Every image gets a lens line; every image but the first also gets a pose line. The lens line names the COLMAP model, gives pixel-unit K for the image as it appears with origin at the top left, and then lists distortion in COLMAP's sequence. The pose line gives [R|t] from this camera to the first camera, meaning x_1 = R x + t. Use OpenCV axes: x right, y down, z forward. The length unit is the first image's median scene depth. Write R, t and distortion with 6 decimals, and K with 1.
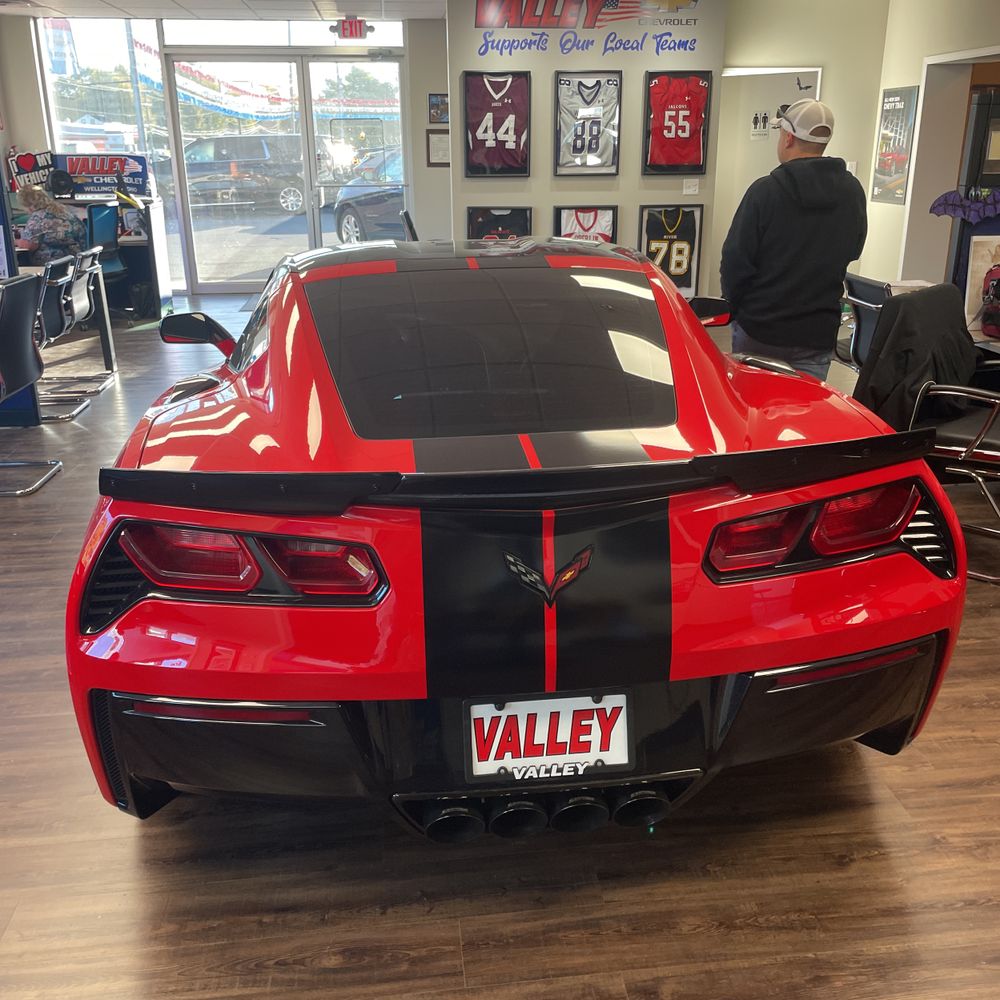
lens RADIAL K [[1013.7, 0, 503.7], [0, 1013.7, 505.0], [0, 0, 1]] dist [0.029237, 0.000000]
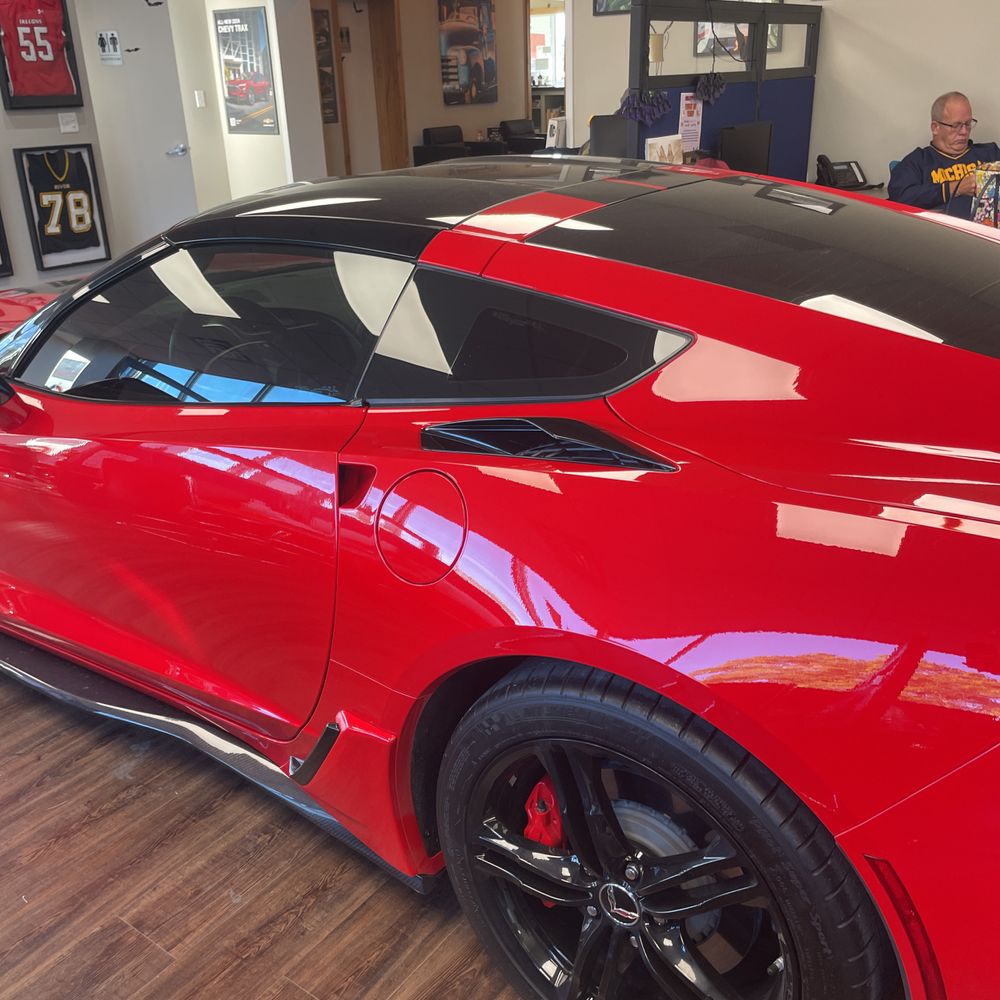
lens RADIAL K [[1013.7, 0, 514.6], [0, 1013.7, 496.2], [0, 0, 1]] dist [0.029237, 0.000000]
pose [[0.675944, -0.293569, 0.675957, -0.218518], [0.266609, 0.952517, 0.147075, -0.054440], [-0.687037, 0.080801, 0.722116, 0.192056]]
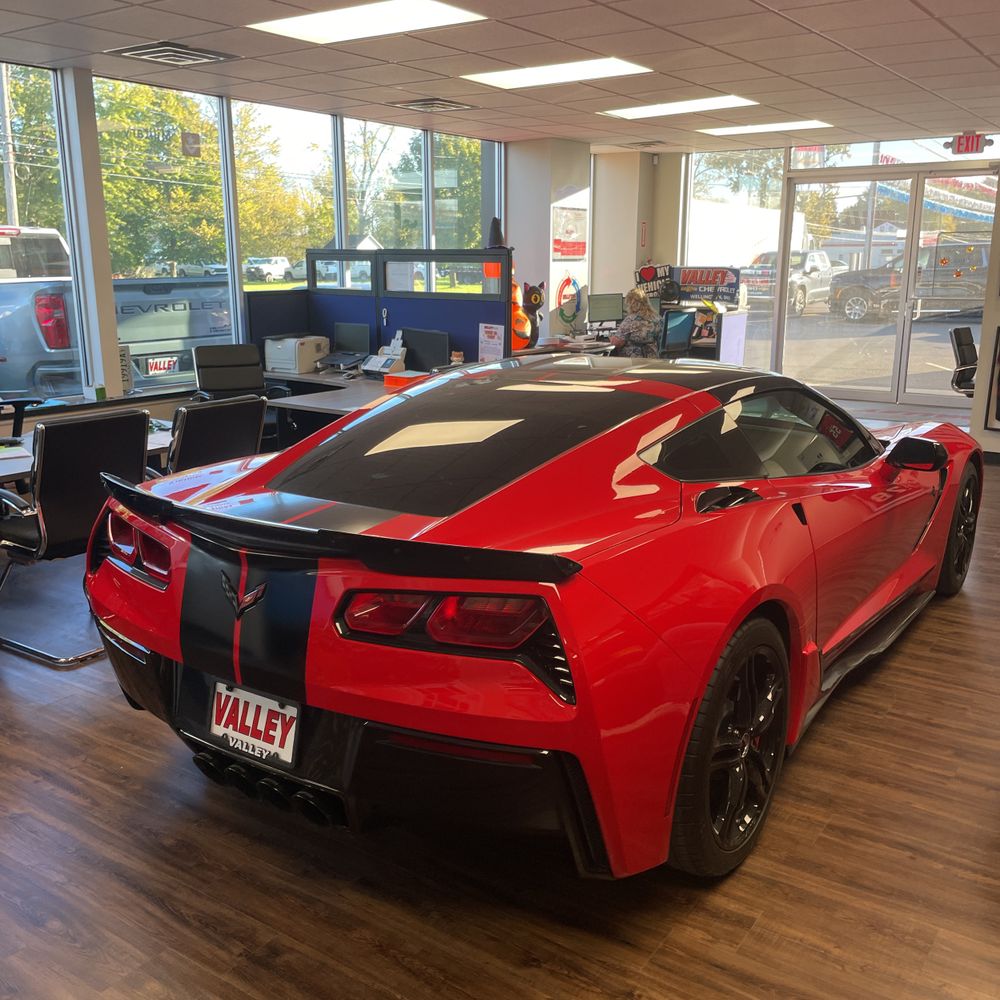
lens RADIAL K [[1013.7, 0, 492.4], [0, 1013.7, 504.7], [0, 0, 1]] dist [0.029237, 0.000000]
pose [[0.749168, 0.165894, -0.641269, 0.241313], [-0.224992, 0.974301, -0.010802, -0.023930], [0.622997, 0.152373, 0.767240, 0.027457]]
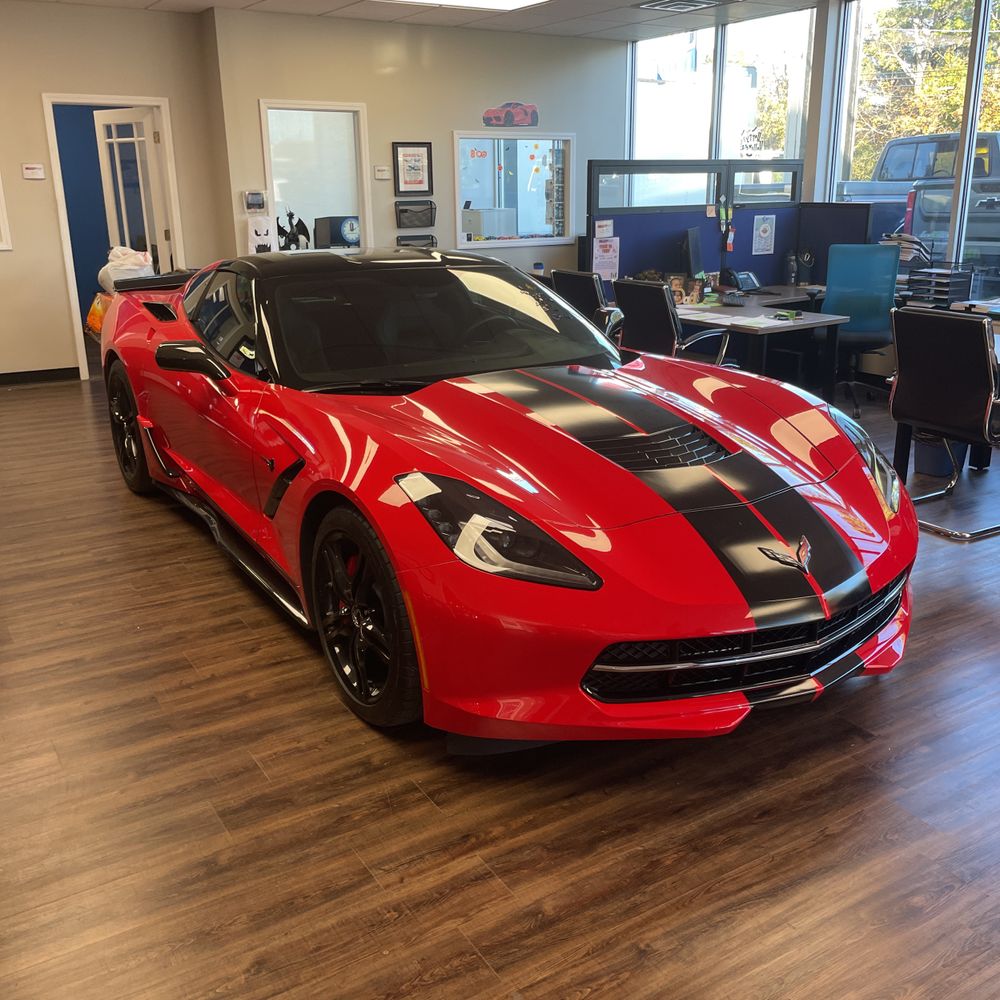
lens RADIAL K [[1013.7, 0, 518.9], [0, 1013.7, 493.6], [0, 0, 1]] dist [0.029237, 0.000000]
pose [[-0.894745, 0.146901, -0.421724, 0.161491], [-0.131180, 0.816229, 0.562639, -0.312026], [0.426875, 0.558740, -0.711046, 0.887691]]
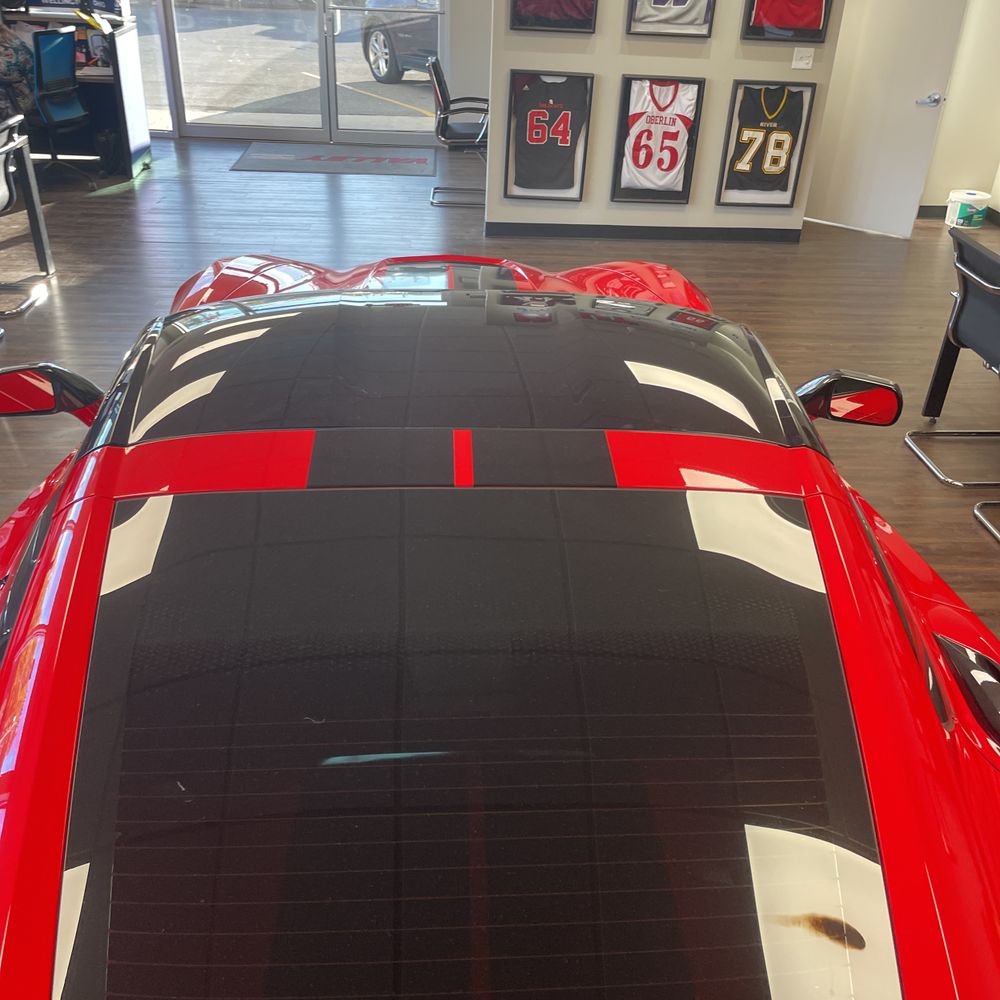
lens RADIAL K [[1013.7, 0, 510.5], [0, 1013.7, 515.8], [0, 0, 1]] dist [0.029237, 0.000000]
pose [[0.997340, 0.070940, -0.016732, 0.000622], [-0.066526, 0.979784, 0.188673, -0.106160], [0.029779, -0.187059, 0.981897, 0.172179]]
